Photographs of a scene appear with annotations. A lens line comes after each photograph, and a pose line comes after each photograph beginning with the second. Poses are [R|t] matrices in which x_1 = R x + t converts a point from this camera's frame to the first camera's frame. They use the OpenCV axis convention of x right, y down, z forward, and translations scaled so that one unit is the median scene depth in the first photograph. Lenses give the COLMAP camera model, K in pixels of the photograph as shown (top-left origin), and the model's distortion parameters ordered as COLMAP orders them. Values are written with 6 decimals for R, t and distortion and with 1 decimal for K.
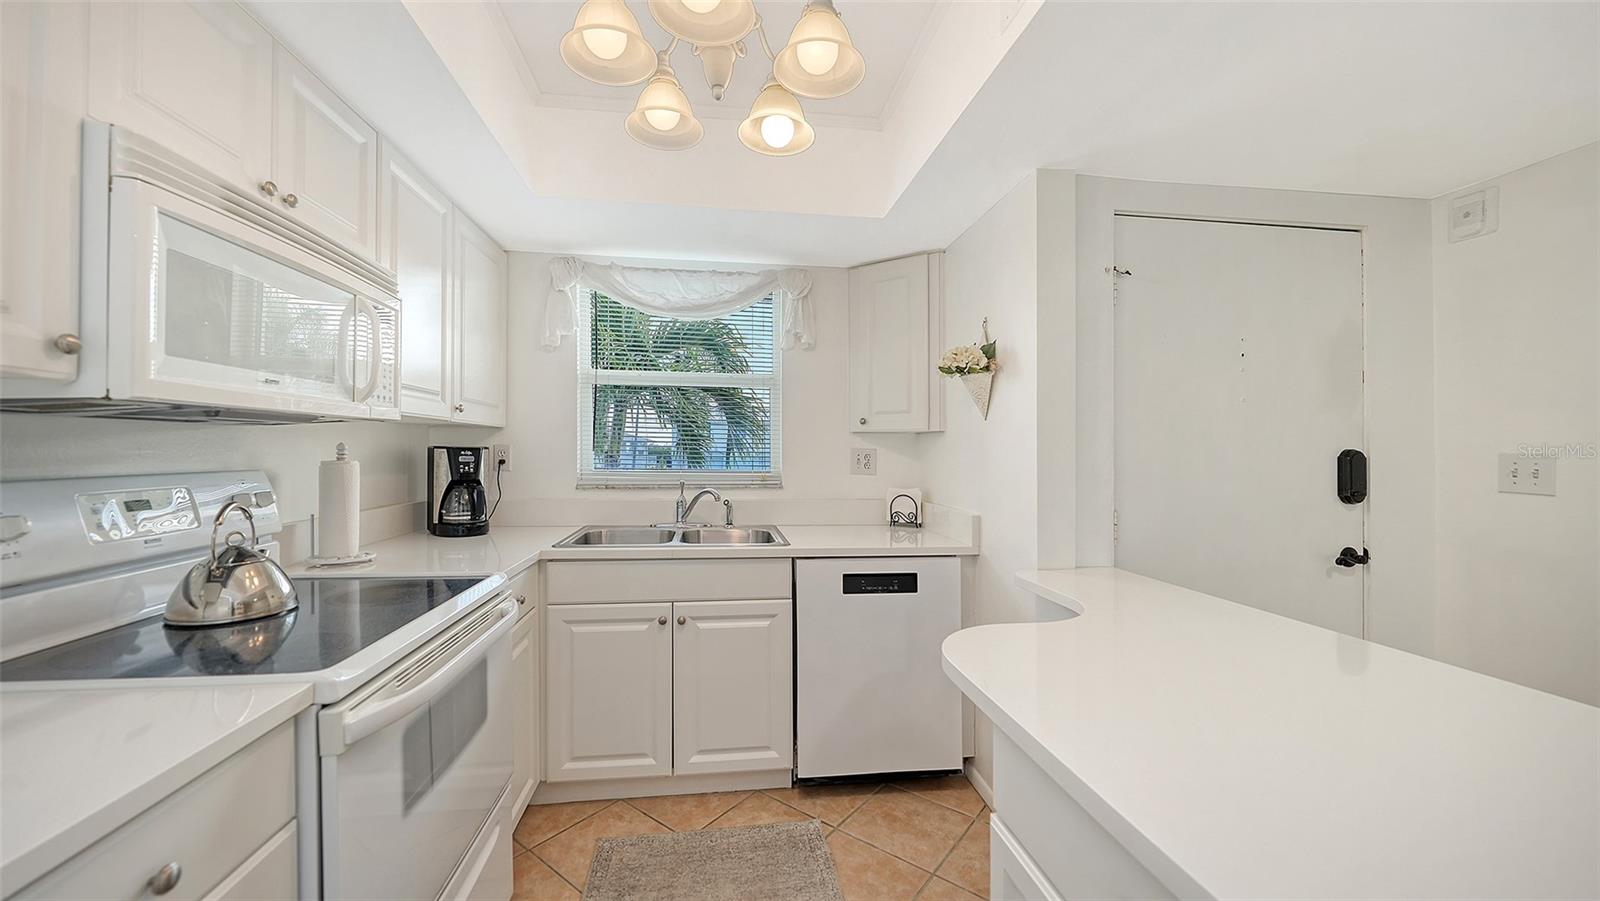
lens RADIAL K [[597.8, 0, 790.8], [0, 597.8, 445.2], [0, 0, 1]] dist [-0.002845, -0.000162]
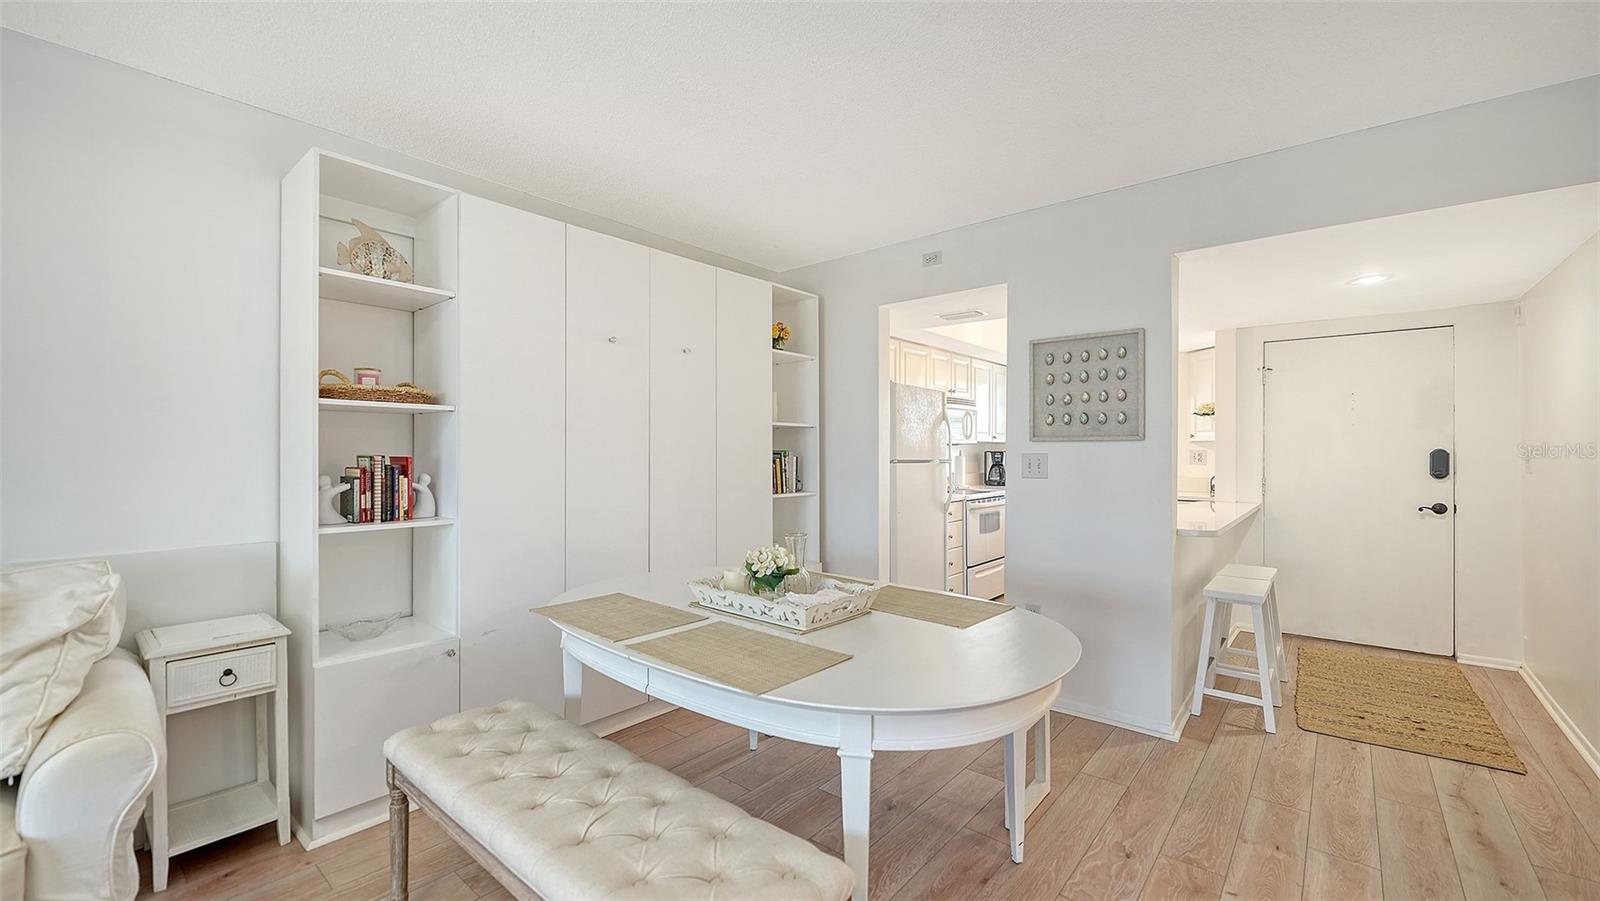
lens RADIAL K [[635.1, 0, 788.7], [0, 635.1, 447.6], [0, 0, 1]] dist [-0.004104, -0.000076]
pose [[0.666062, -0.012149, -0.745797, 1.015784], [0.012571, 0.999908, -0.005061, -0.011724], [0.745790, -0.006005, 0.666154, -1.692544]]
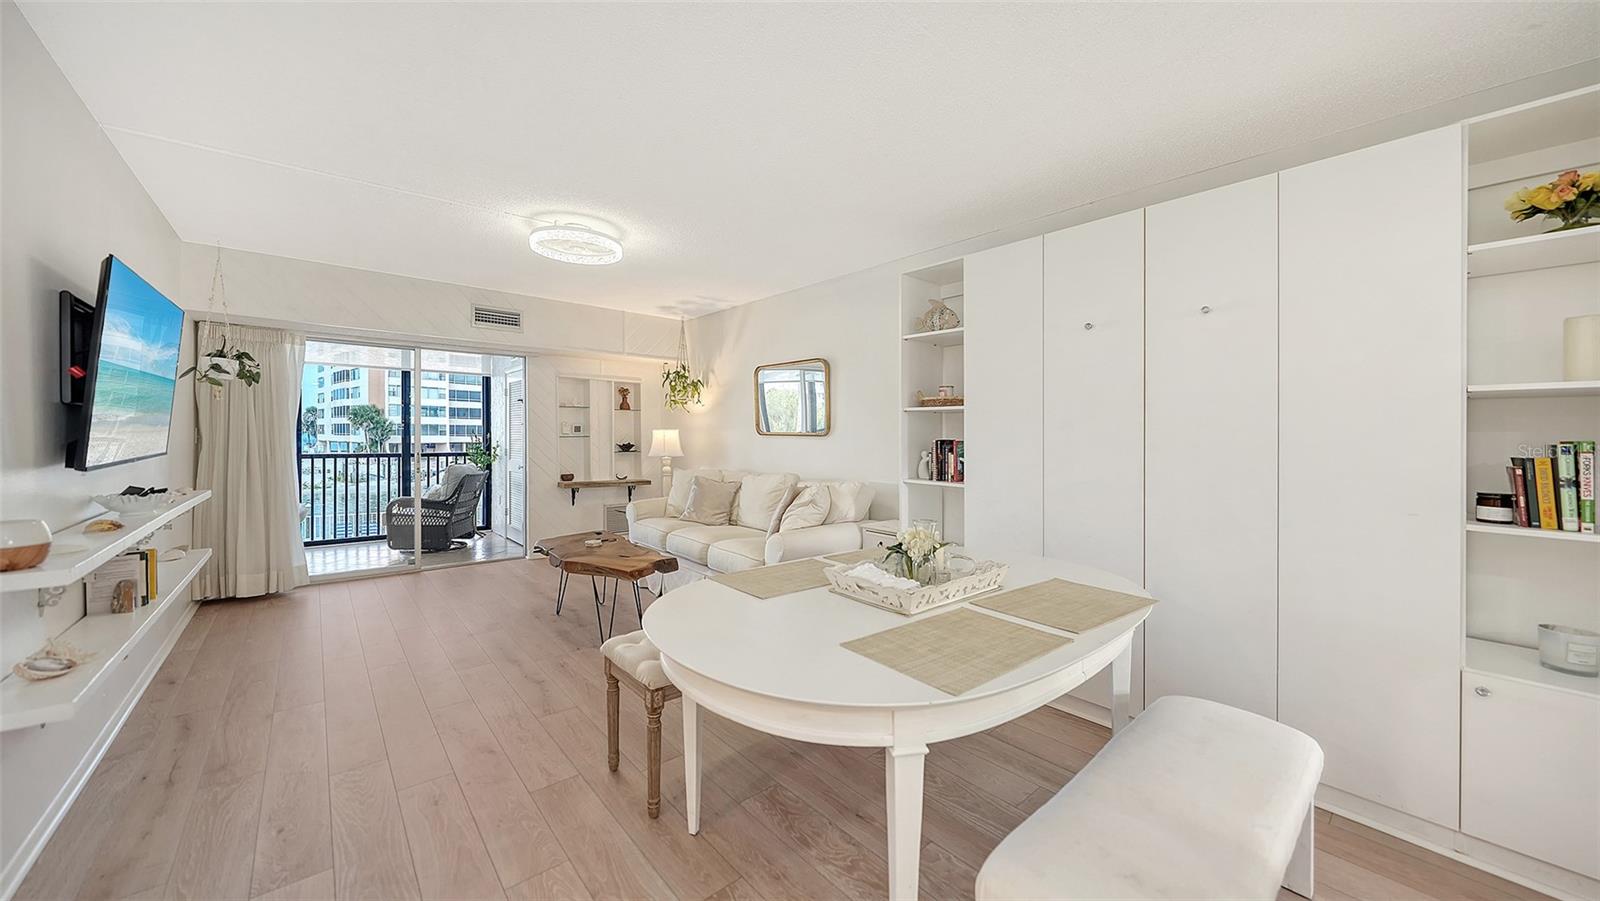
lens RADIAL K [[557.1, 0, 800.7], [0, 557.1, 440.7], [0, 0, 1]] dist [-0.001621, -0.000143]
pose [[-0.825695, -0.012314, -0.563982, 0.927696], [-0.011105, 0.999923, -0.005573, 0.002926], [0.564007, 0.001661, -0.825768, -0.432655]]
